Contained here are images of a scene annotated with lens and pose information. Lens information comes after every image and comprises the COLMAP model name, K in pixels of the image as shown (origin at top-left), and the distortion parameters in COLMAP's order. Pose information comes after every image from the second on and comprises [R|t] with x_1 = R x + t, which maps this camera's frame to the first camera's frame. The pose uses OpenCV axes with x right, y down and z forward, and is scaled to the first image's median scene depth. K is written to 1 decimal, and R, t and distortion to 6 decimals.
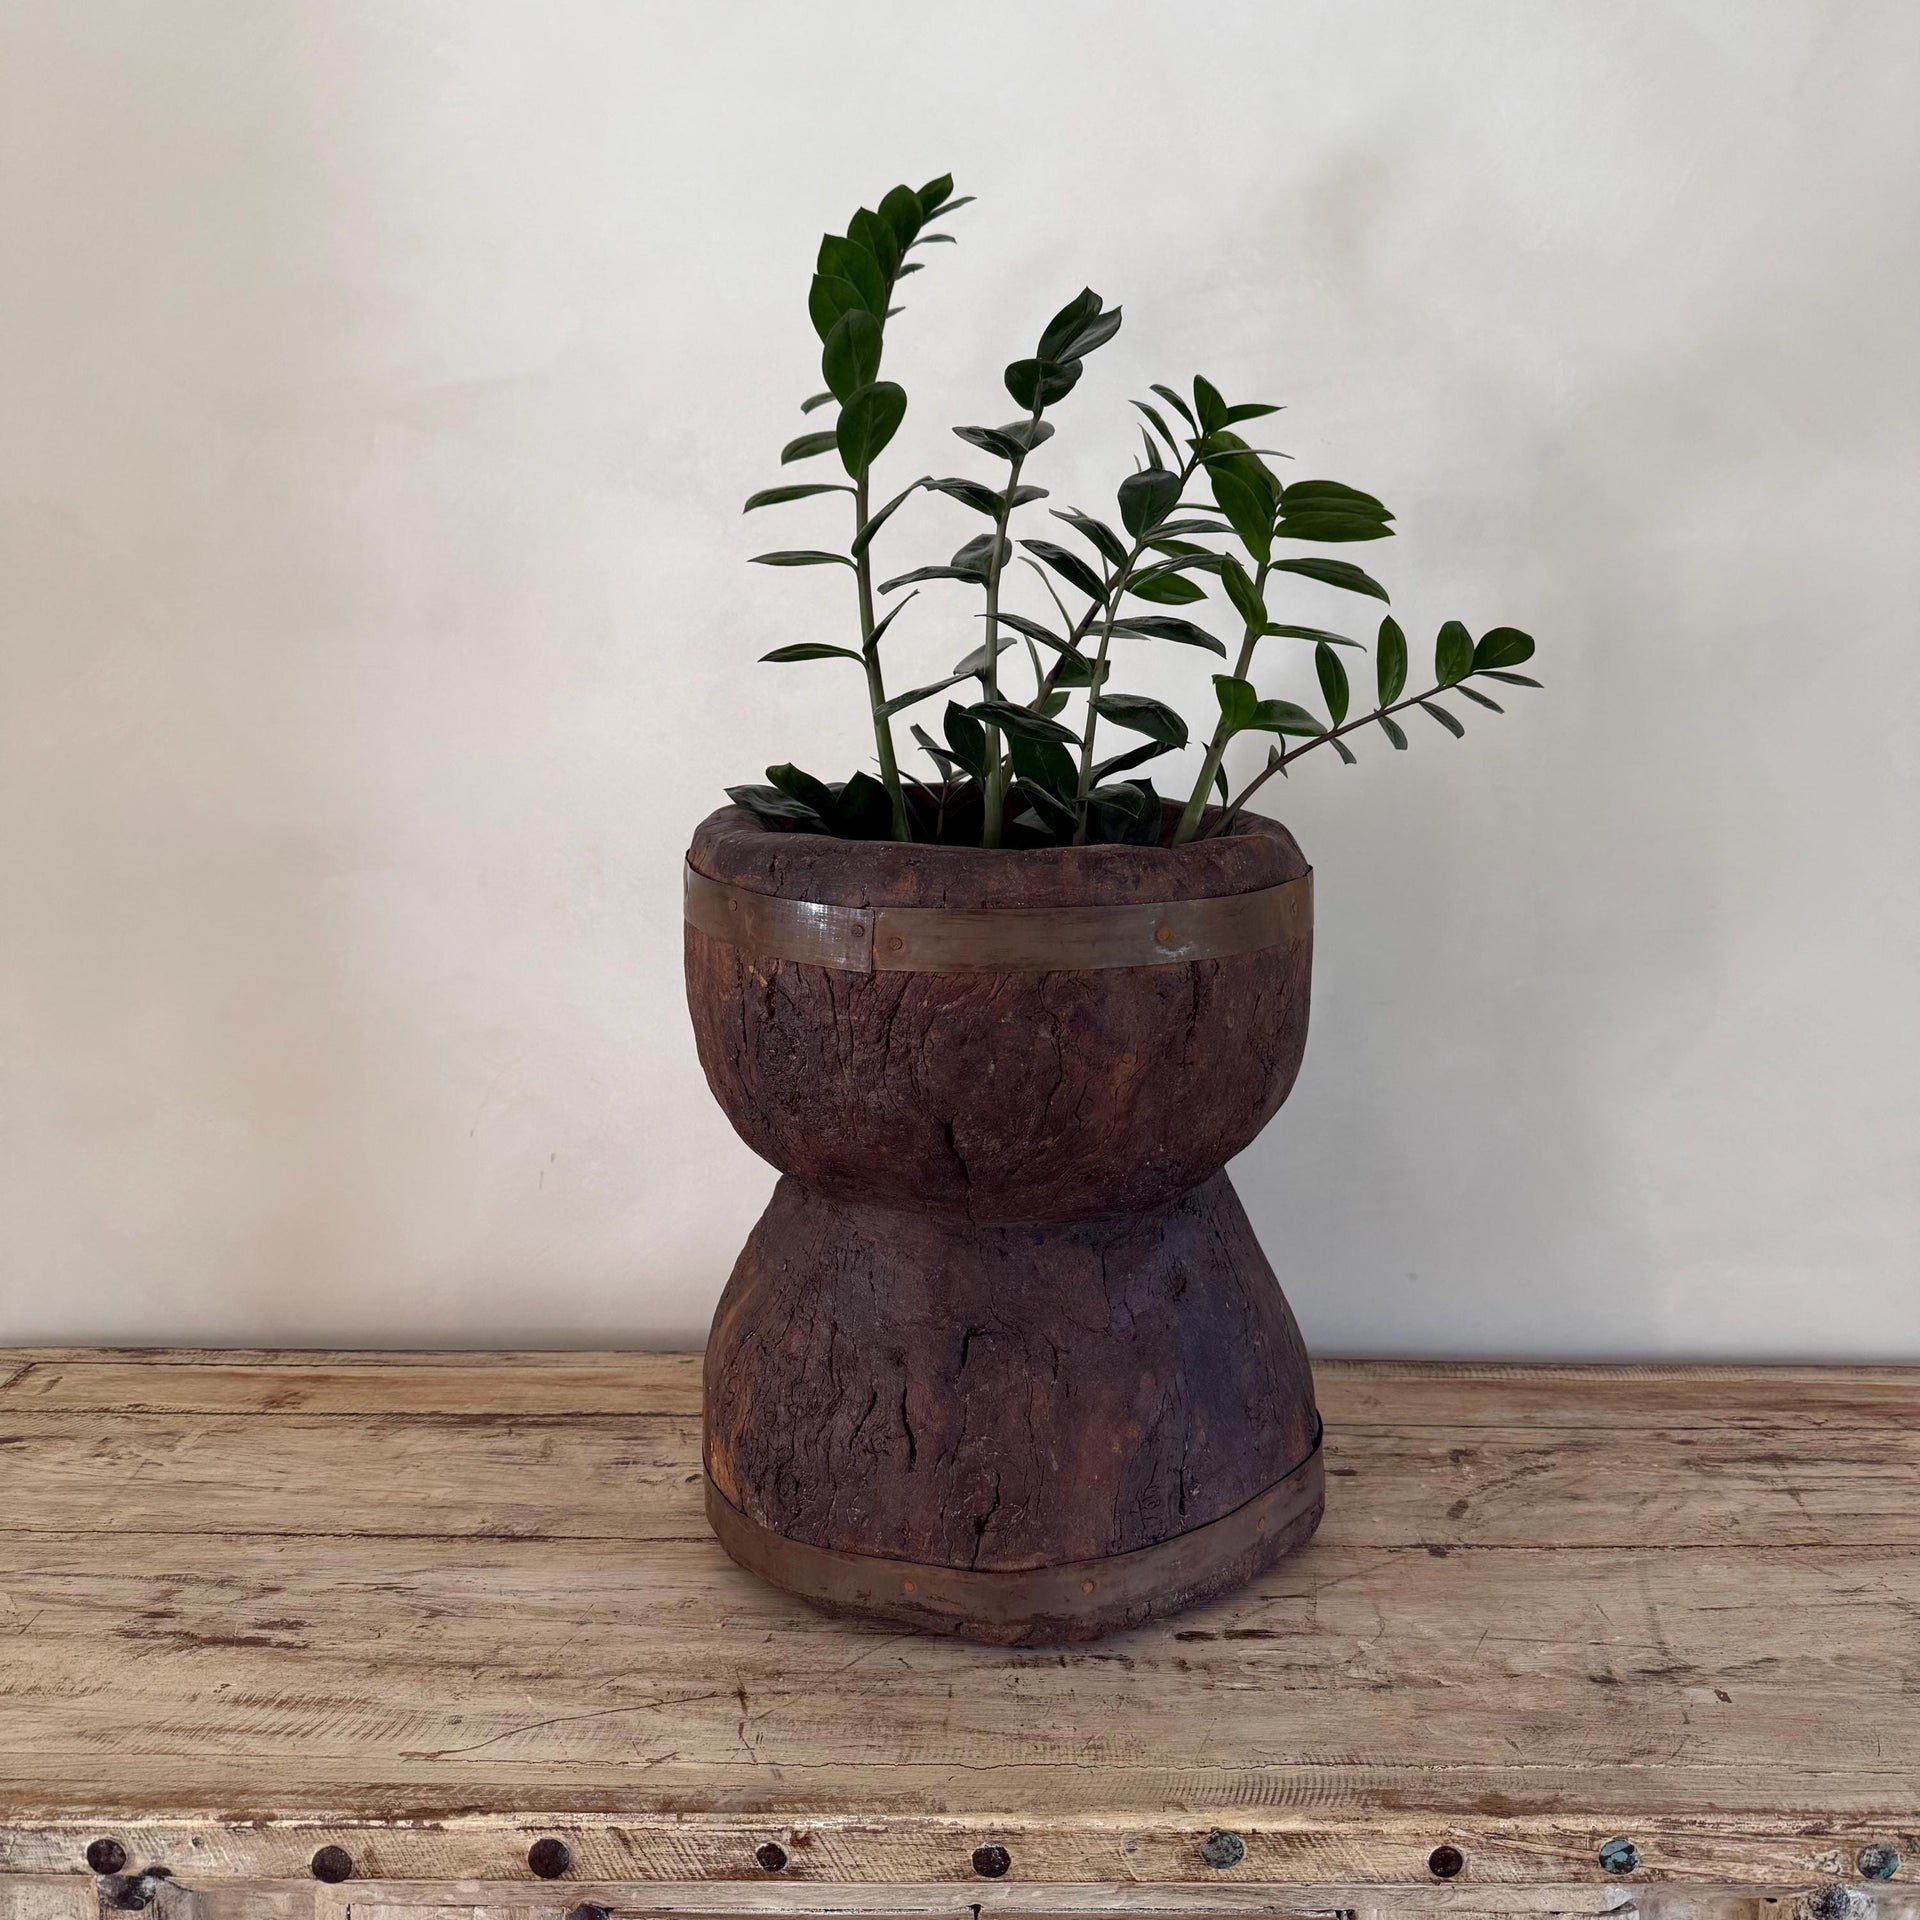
lens RADIAL K [[1845.6, 0, 963.9], [0, 1845.6, 963.3], [0, 0, 1]] dist [-0.010244, 0.000000]
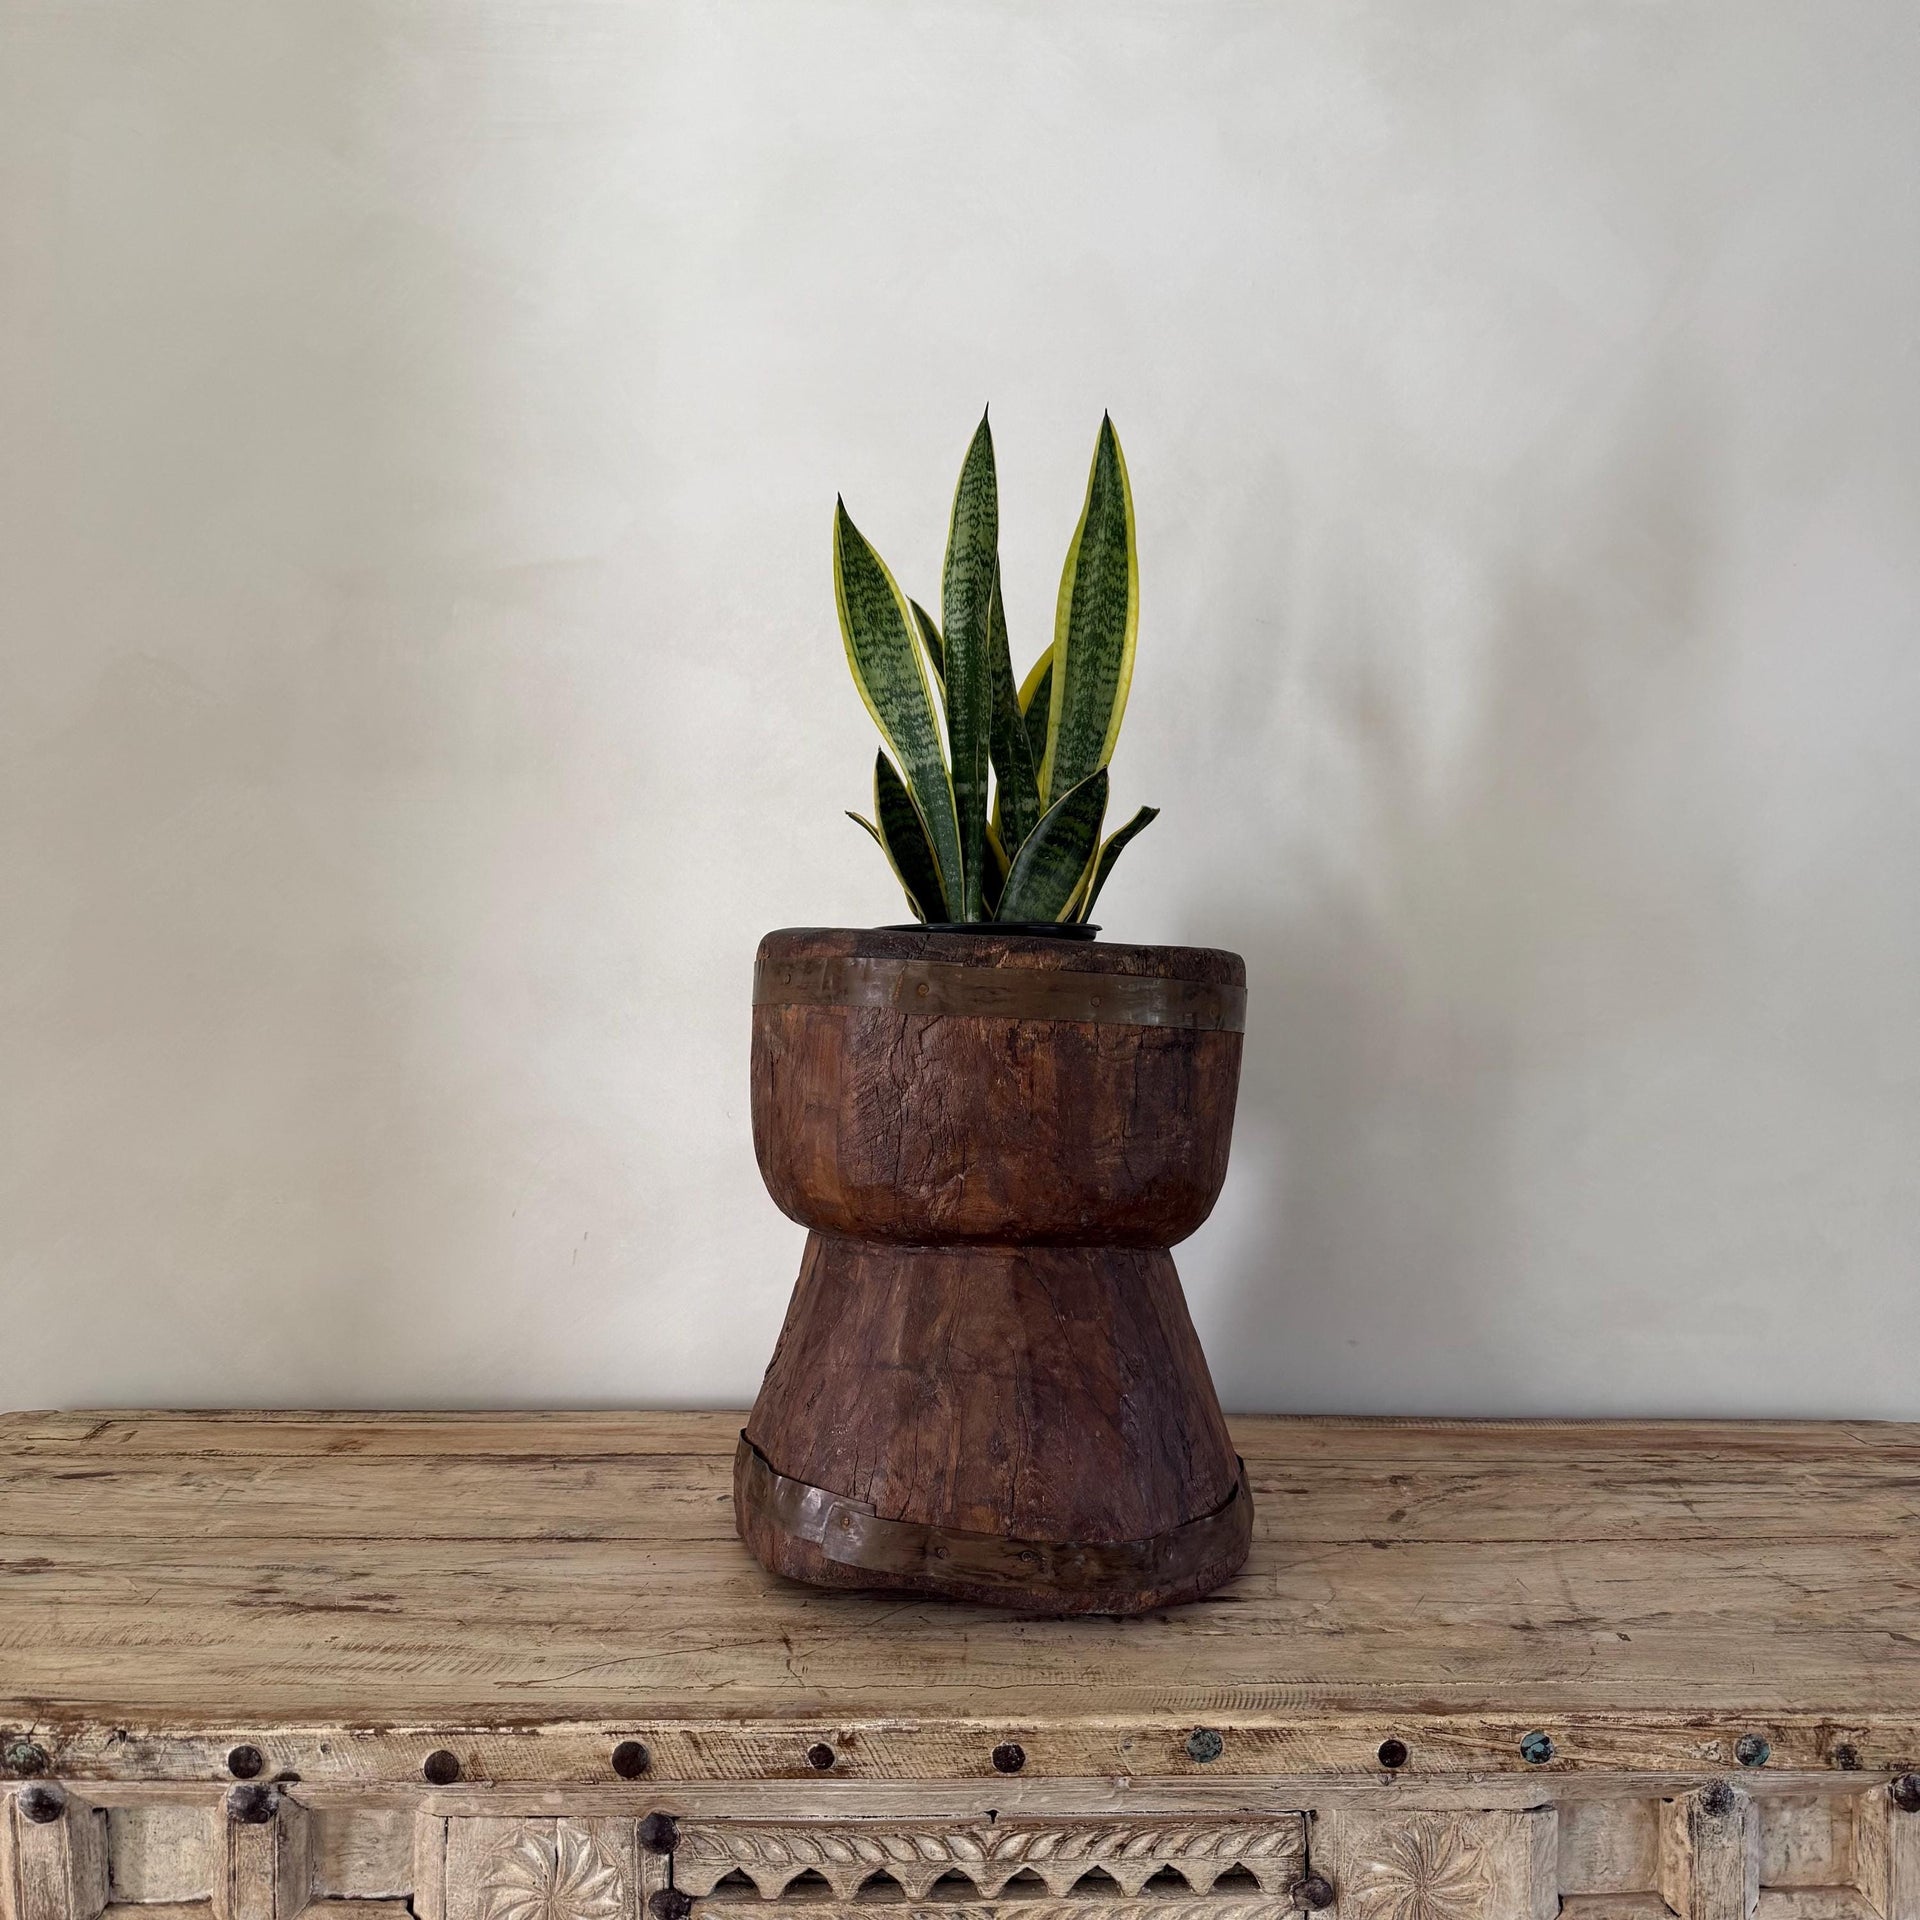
lens RADIAL K [[1845.6, 0, 962.7], [0, 1845.6, 952.1], [0, 0, 1]] dist [-0.010244, 0.000000]
pose [[0.999411, 0.004434, 0.034023, -0.049519], [-0.000122, 0.992065, -0.125722, 0.109526], [-0.034311, 0.125644, 0.991482, -0.199283]]
